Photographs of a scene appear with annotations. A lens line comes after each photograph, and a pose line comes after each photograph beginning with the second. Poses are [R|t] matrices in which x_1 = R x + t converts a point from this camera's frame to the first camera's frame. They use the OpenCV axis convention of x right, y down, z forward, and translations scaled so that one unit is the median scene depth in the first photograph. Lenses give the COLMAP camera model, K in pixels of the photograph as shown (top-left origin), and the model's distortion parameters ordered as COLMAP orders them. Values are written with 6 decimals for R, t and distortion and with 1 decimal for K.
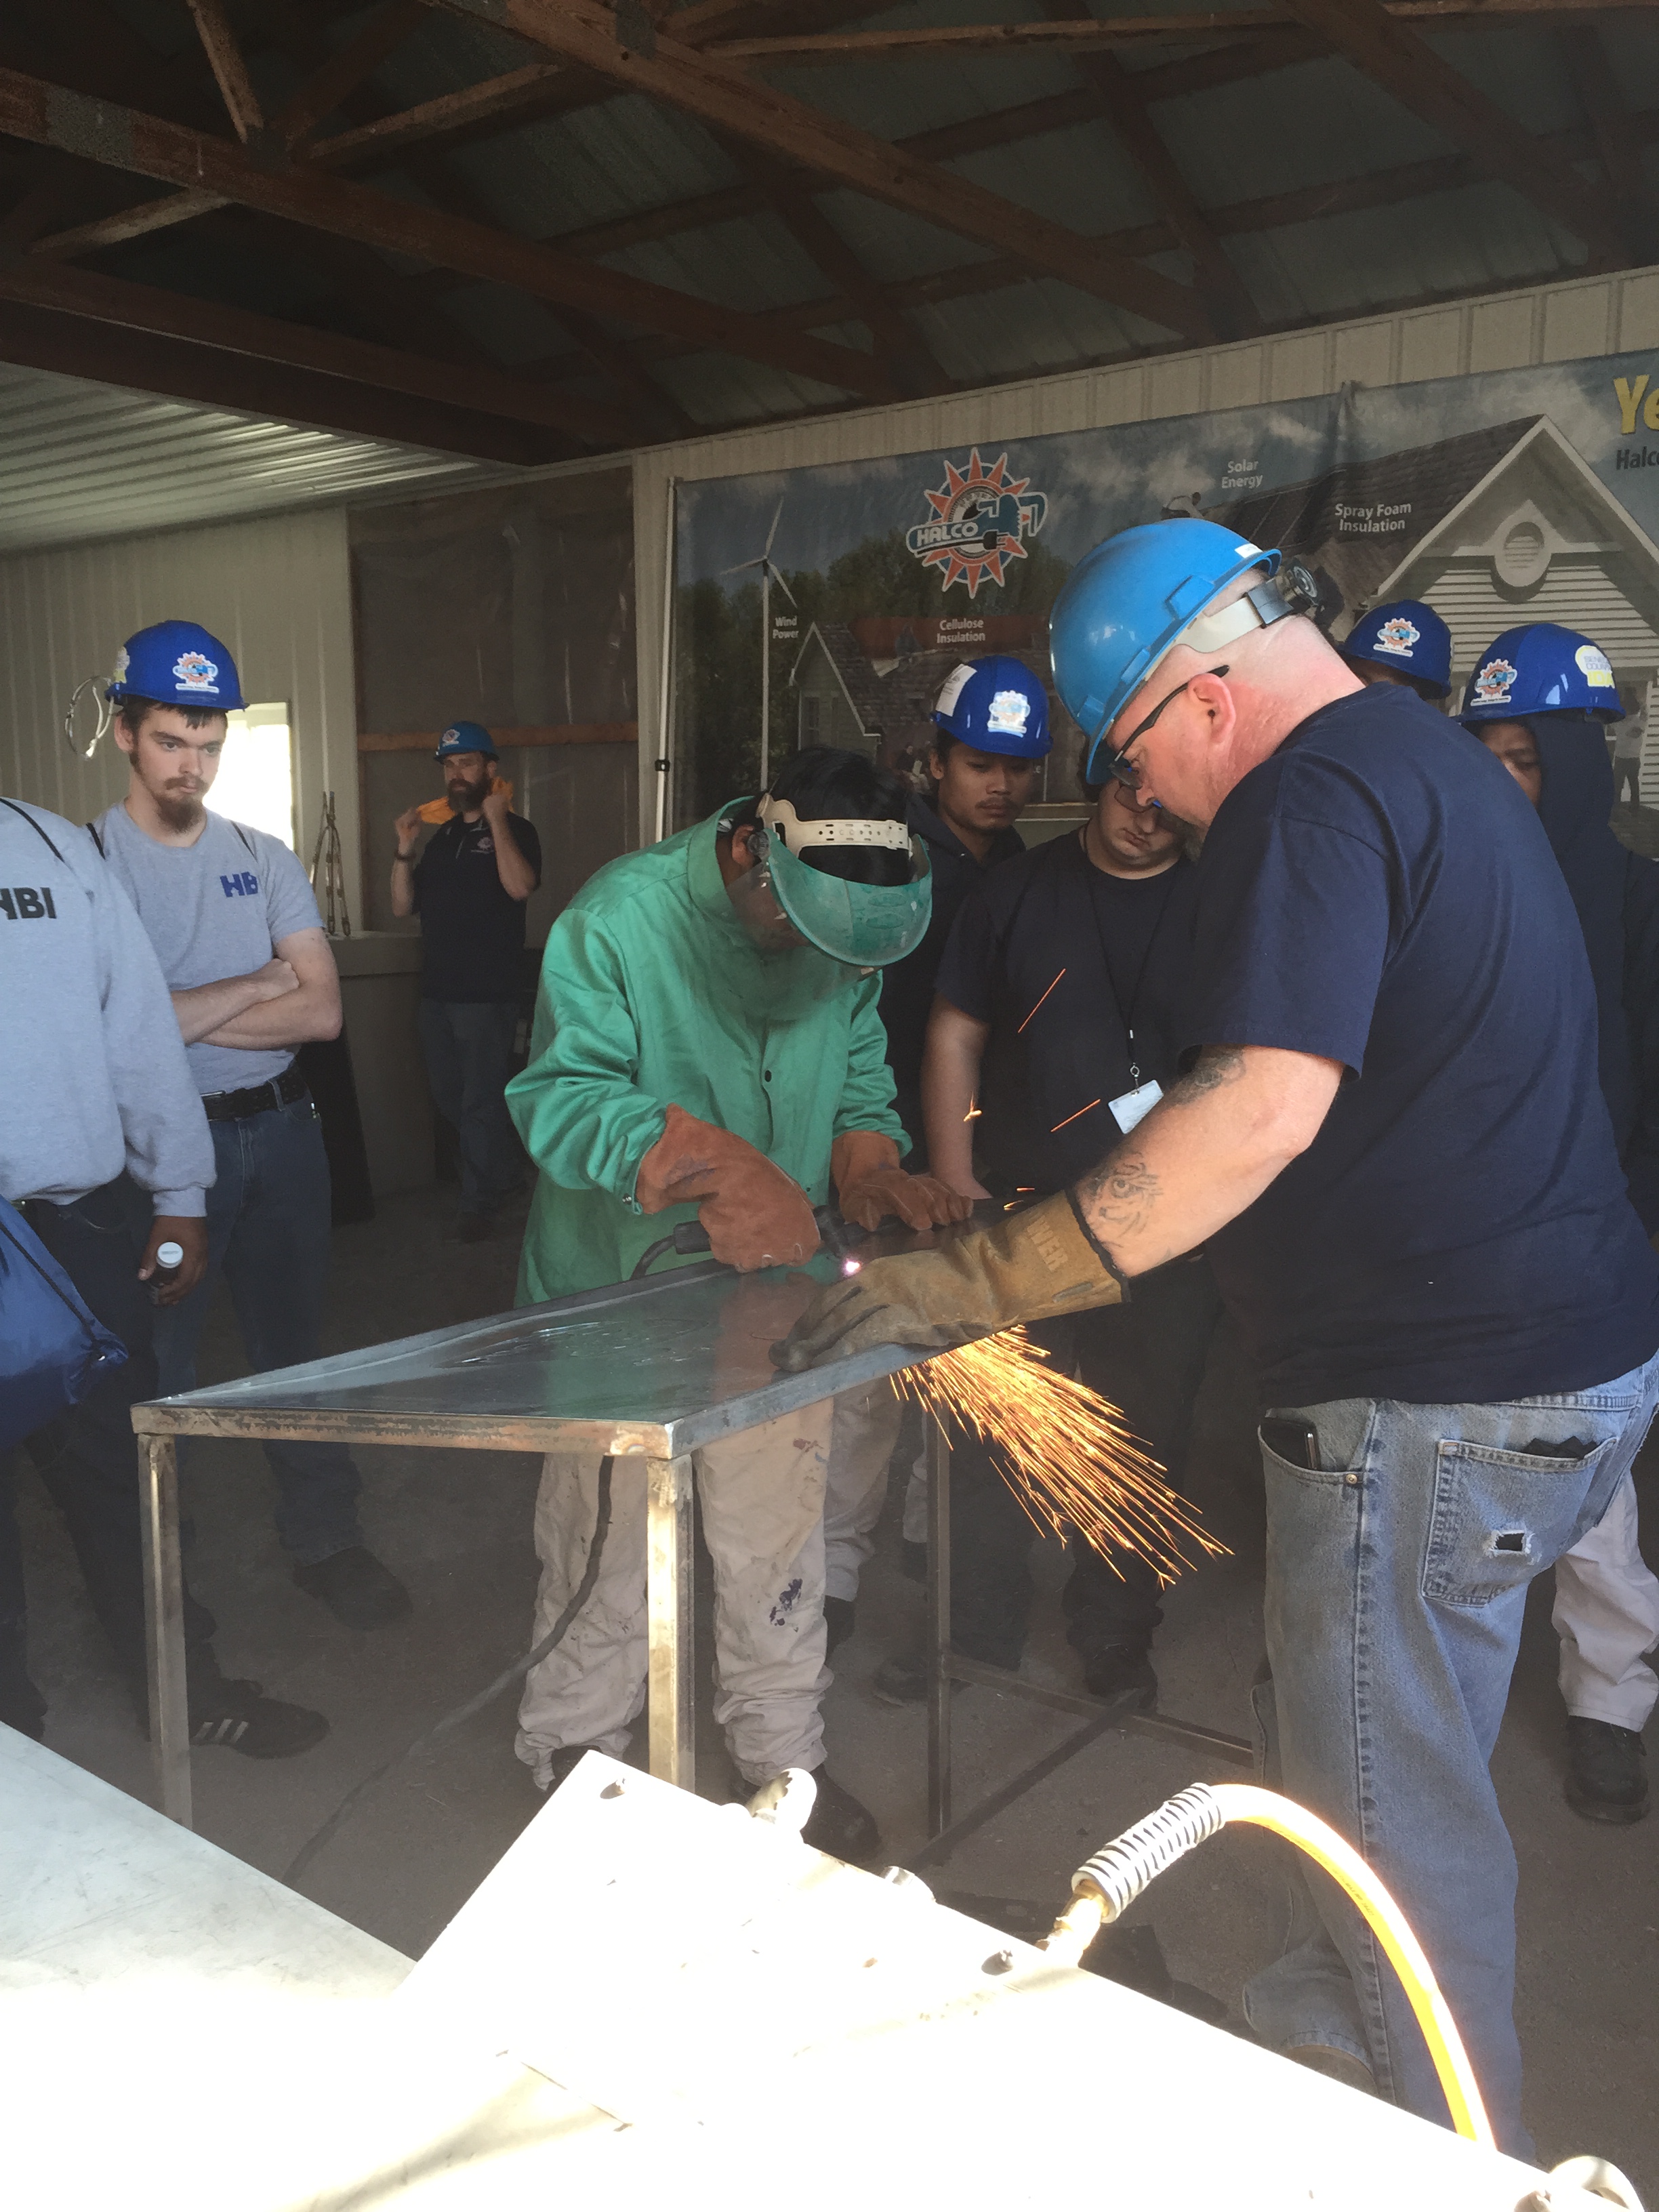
lens RADIAL K [[1908.5, 0, 836.6], [0, 1908.5, 1116.4], [0, 0, 1]] dist [0.093027, -0.120491]
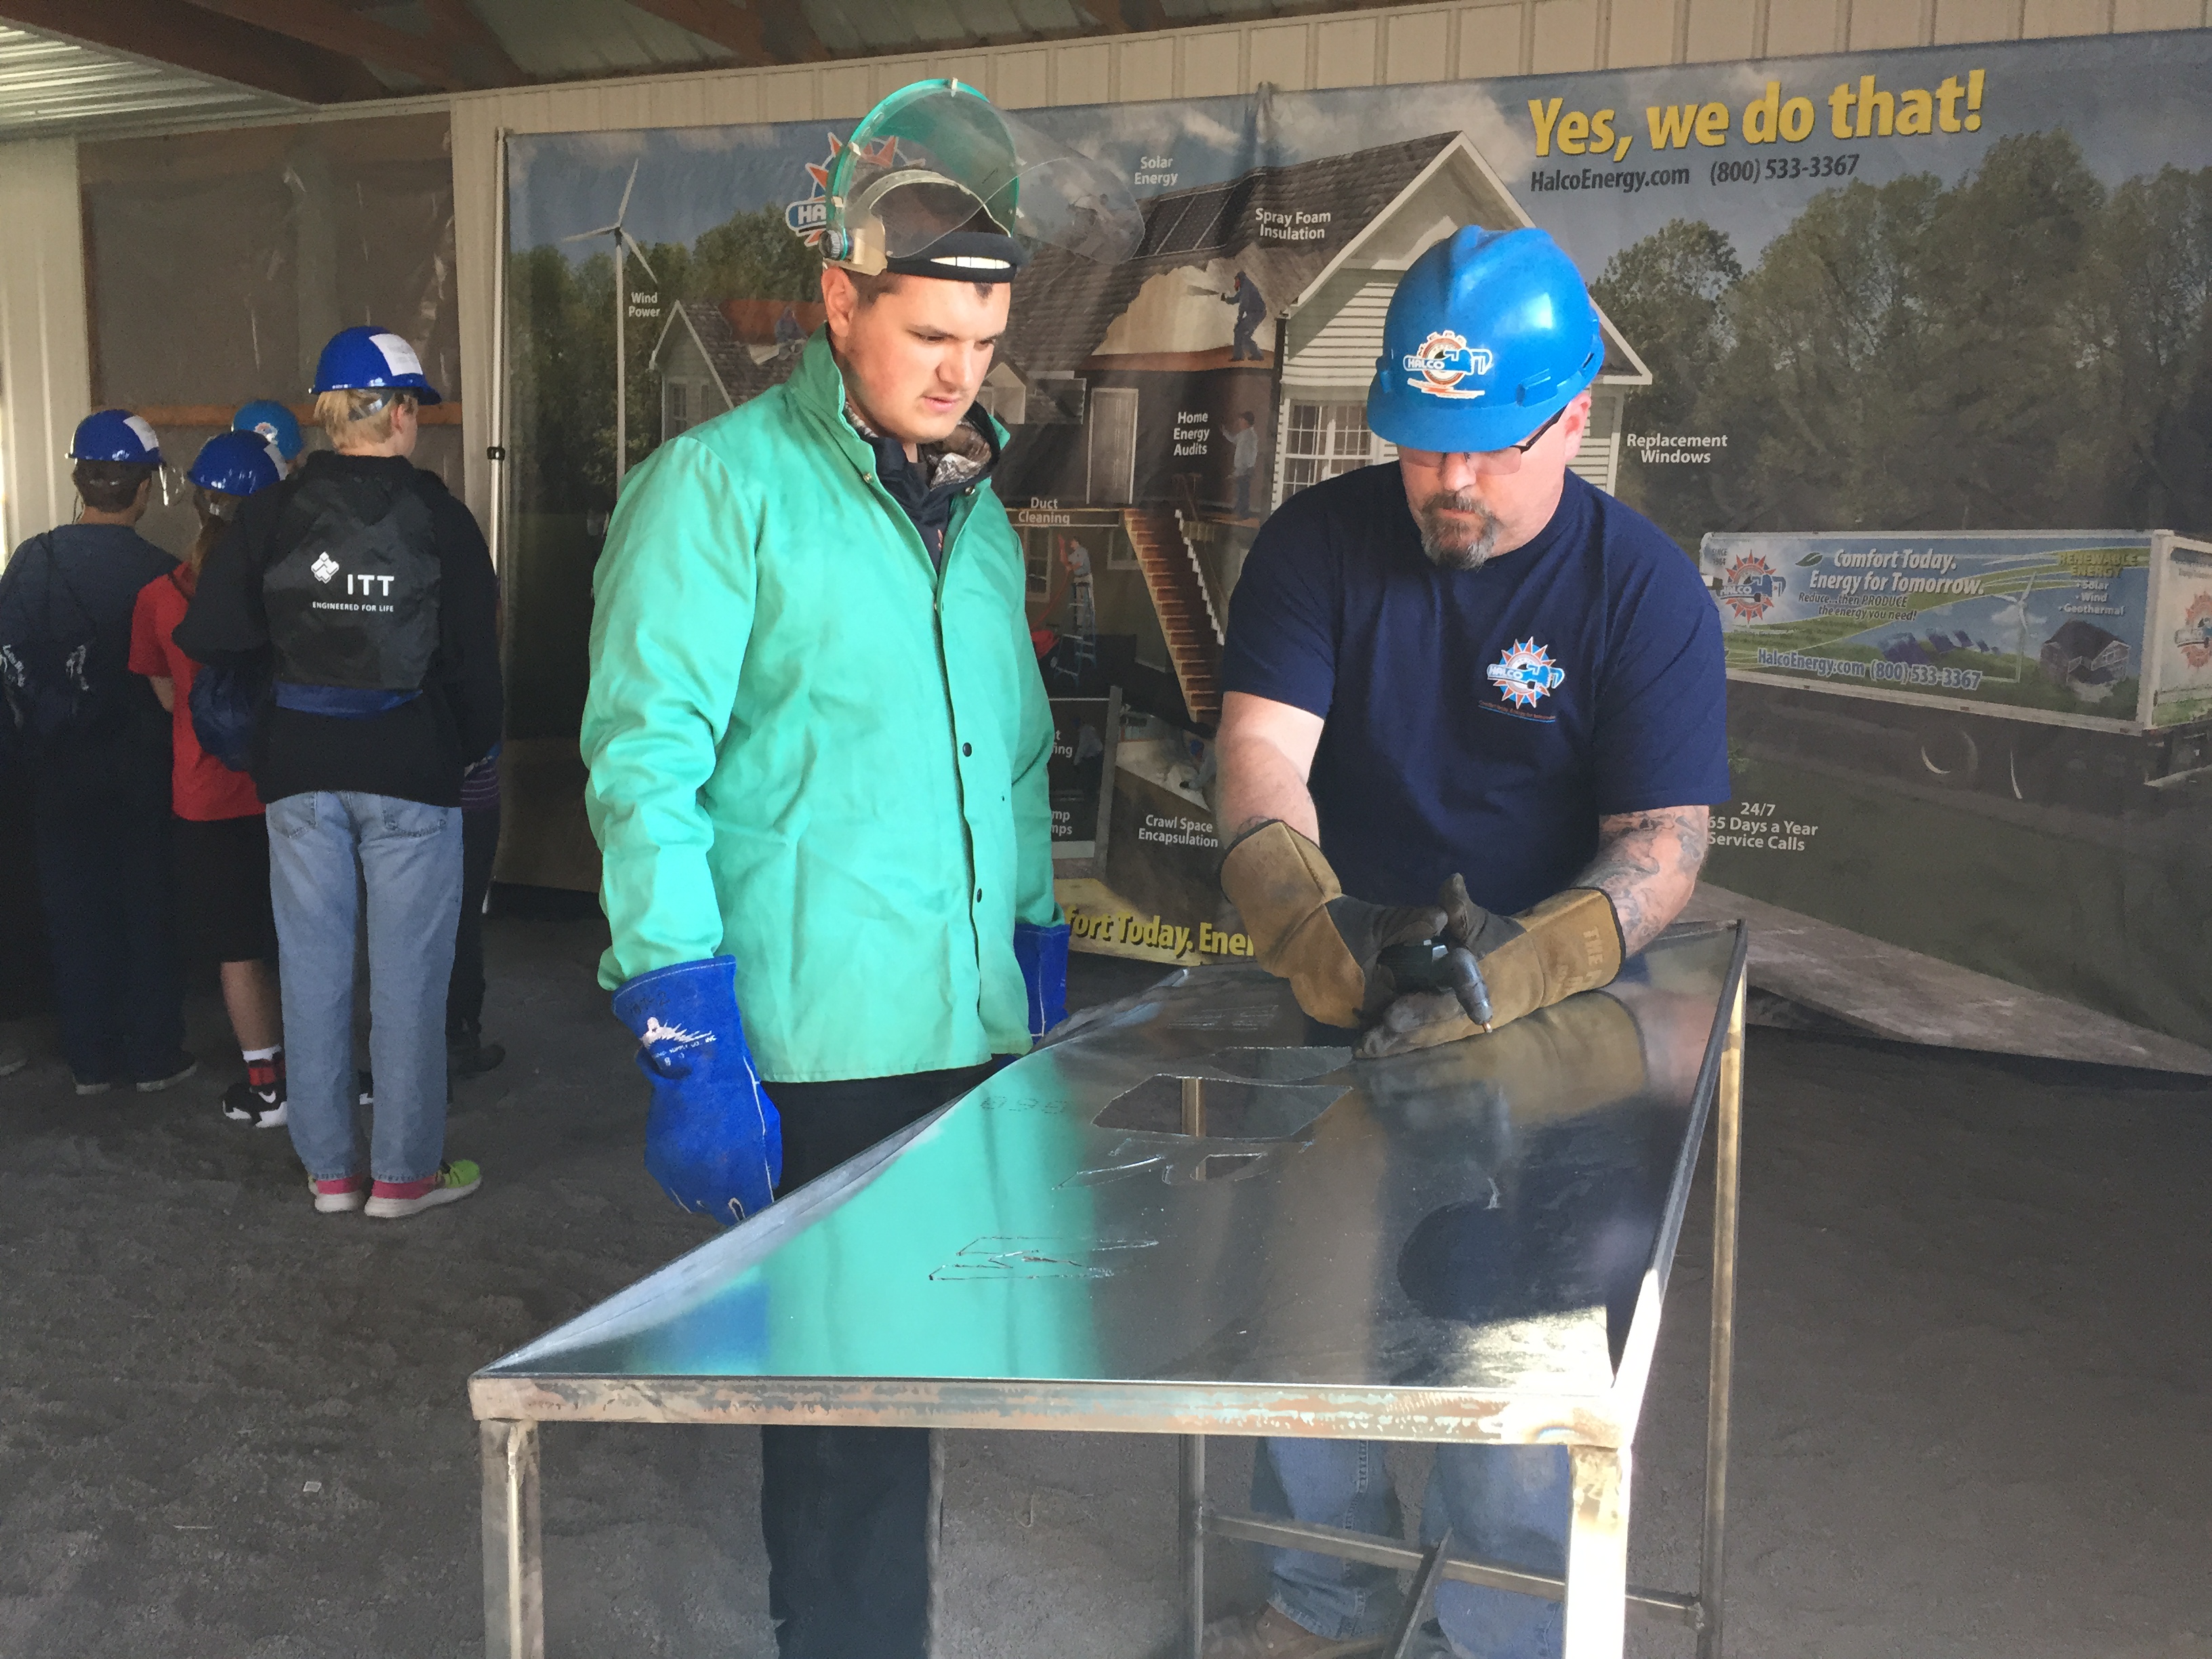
lens RADIAL K [[1908.5, 0, 1124.0], [0, 1908.5, 845.6], [0, 0, 1]] dist [0.093027, -0.120491]
pose [[0.961010, -0.024305, 0.275443, -0.078225], [0.022220, 0.999696, 0.010689, -0.006464], [-0.275619, -0.004152, 0.961258, 0.078133]]
